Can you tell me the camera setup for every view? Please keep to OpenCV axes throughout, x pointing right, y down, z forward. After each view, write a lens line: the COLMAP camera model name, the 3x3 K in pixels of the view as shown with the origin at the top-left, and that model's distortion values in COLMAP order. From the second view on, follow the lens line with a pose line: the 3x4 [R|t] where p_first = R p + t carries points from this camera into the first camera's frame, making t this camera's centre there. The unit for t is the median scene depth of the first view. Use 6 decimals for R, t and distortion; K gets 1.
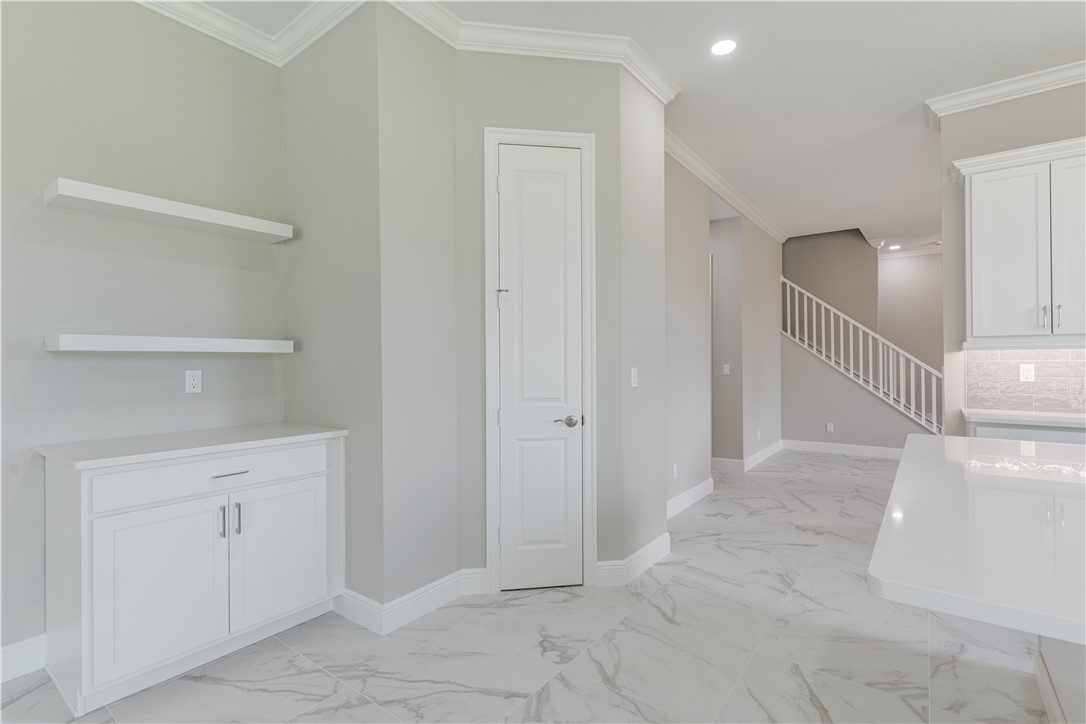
lens RADIAL K [[511.3, 0, 541.5], [0, 511.3, 359.2], [0, 0, 1]] dist [0.002436, -0.001141]
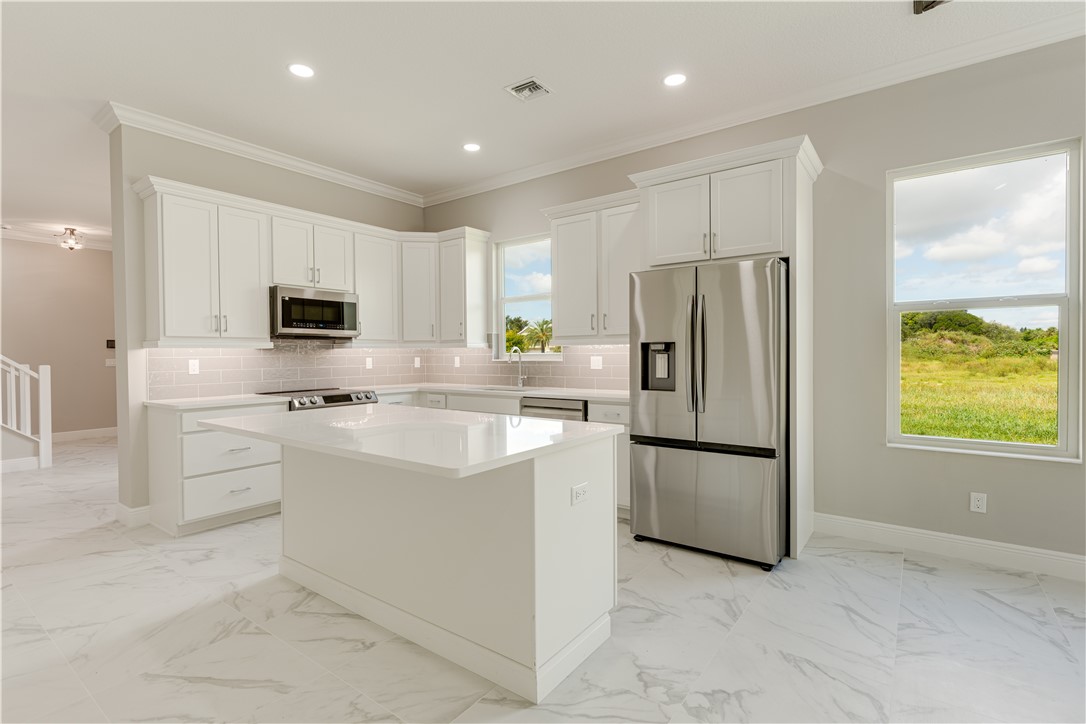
lens RADIAL K [[511.3, 0, 542.6], [0, 511.3, 359.9], [0, 0, 1]] dist [0.002436, -0.001141]
pose [[-0.014494, -0.007275, 0.999868, -0.424361], [0.005105, 0.999960, 0.007349, 0.006892], [-0.999882, 0.005211, -0.014456, 0.243531]]
